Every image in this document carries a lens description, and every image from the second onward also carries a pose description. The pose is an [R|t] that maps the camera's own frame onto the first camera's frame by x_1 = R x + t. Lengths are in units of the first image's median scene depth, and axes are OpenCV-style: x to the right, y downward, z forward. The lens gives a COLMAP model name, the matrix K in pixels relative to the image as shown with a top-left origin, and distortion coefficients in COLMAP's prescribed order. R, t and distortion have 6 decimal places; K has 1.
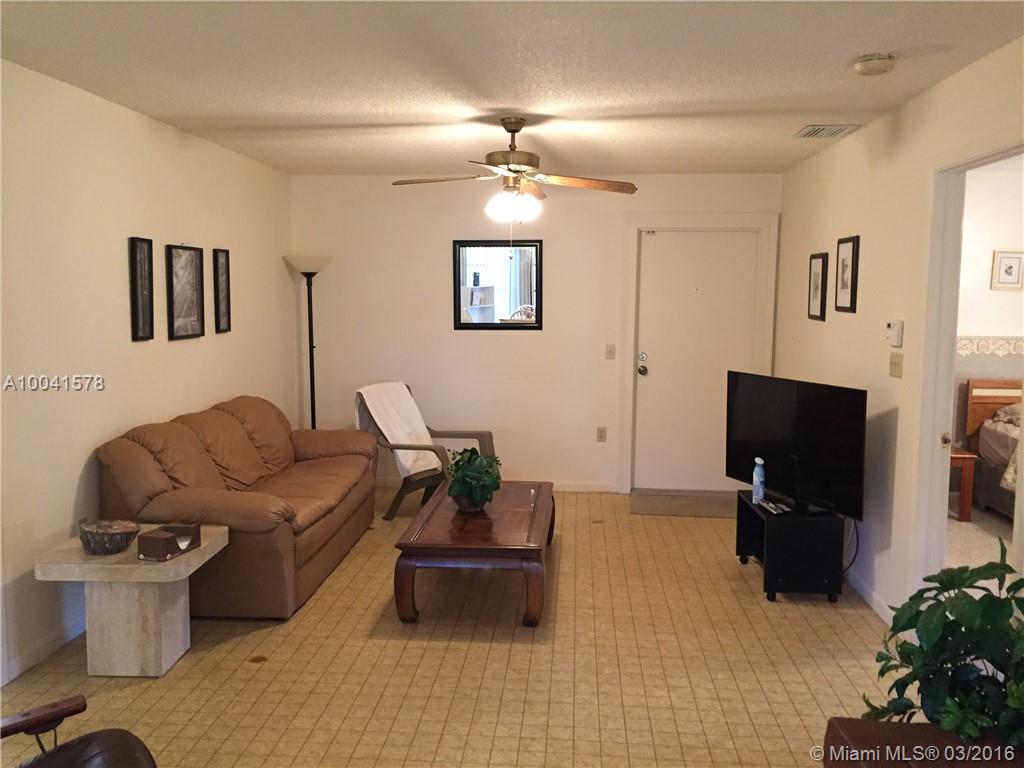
lens RADIAL K [[885.8, 0, 512.0], [0, 885.8, 384.0], [0, 0, 1]] dist [0.074152, -0.105062]
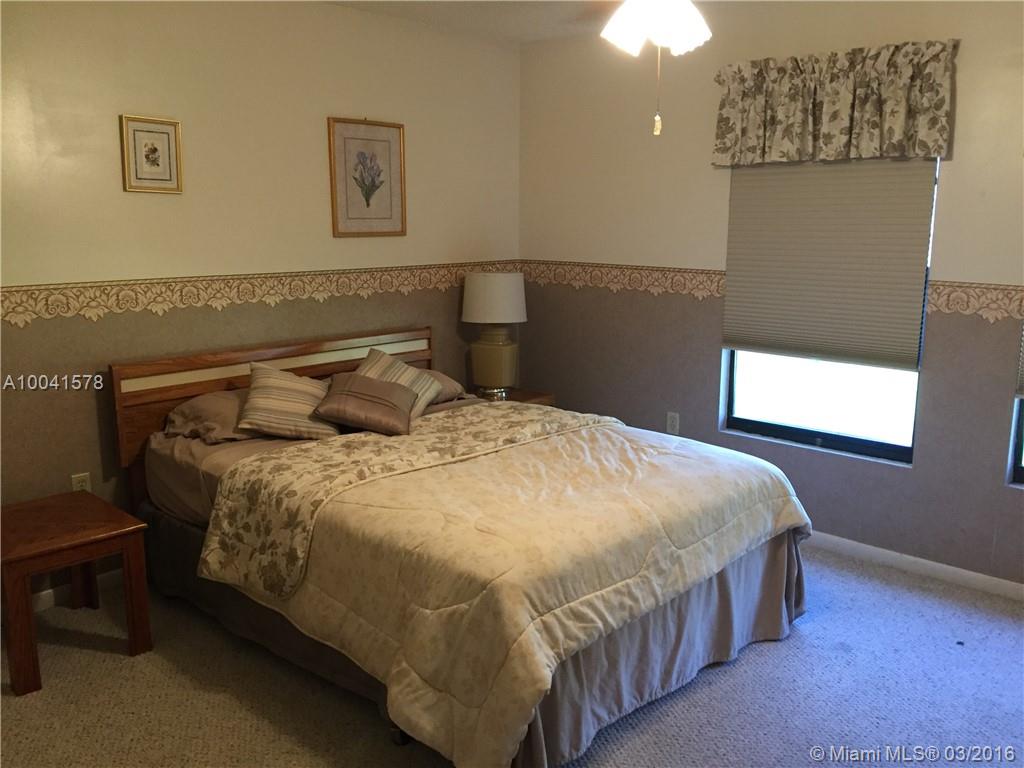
lens RADIAL K [[885.8, 0, 512.0], [0, 885.8, 384.0], [0, 0, 1]] dist [0.074152, -0.105062]
pose [[0.630272, -0.156663, 0.760403, 0.259524], [0.084937, 0.987464, 0.133042, -0.043949], [-0.771714, -0.019266, 0.635678, 0.489757]]
